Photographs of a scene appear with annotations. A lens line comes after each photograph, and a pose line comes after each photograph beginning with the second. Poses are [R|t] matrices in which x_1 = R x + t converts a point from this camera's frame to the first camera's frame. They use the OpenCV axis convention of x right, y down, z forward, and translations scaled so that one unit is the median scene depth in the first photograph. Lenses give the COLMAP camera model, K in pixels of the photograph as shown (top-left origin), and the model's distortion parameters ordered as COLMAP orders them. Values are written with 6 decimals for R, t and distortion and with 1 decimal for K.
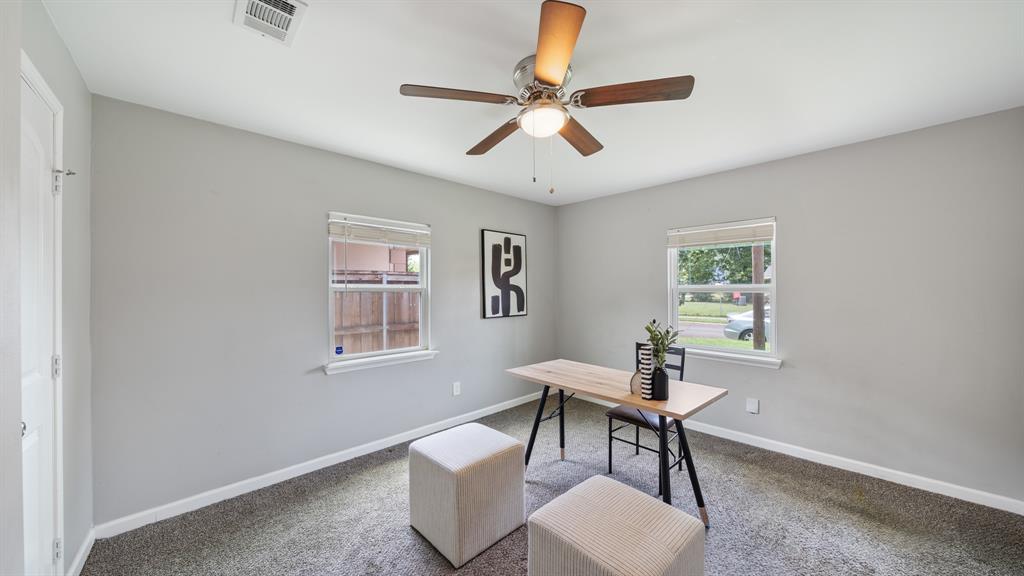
lens RADIAL K [[354.9, 0, 511.1], [0, 354.9, 283.7], [0, 0, 1]] dist [-0.001553, 0.000127]
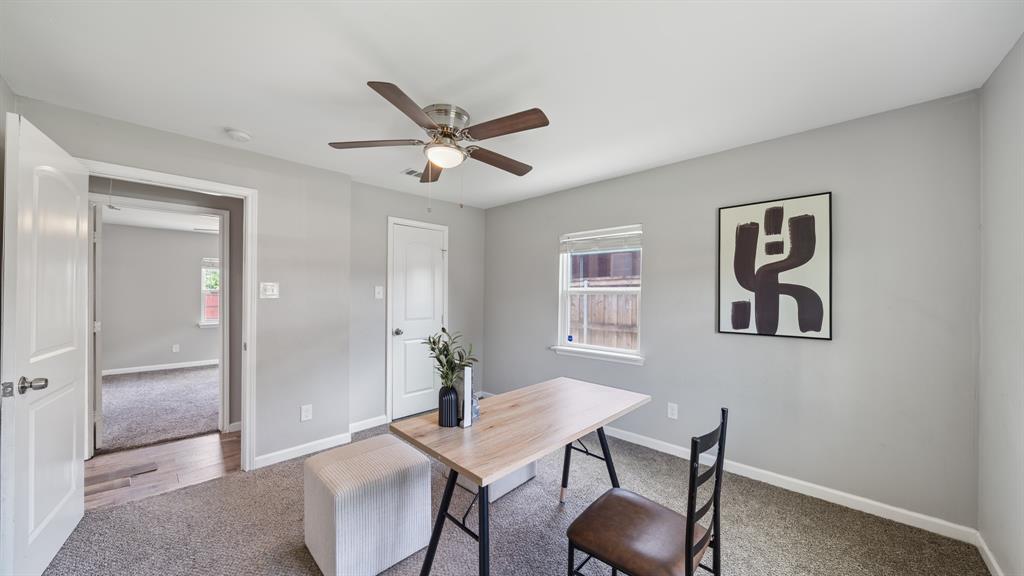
lens RADIAL K [[354.9, 0, 511.6], [0, 354.9, 293.3], [0, 0, 1]] dist [-0.001553, 0.000127]
pose [[0.058749, 0.001985, -0.998271, 0.589092], [0.018918, 0.999816, 0.003101, 0.008012], [0.998094, -0.019067, 0.058701, 0.516670]]
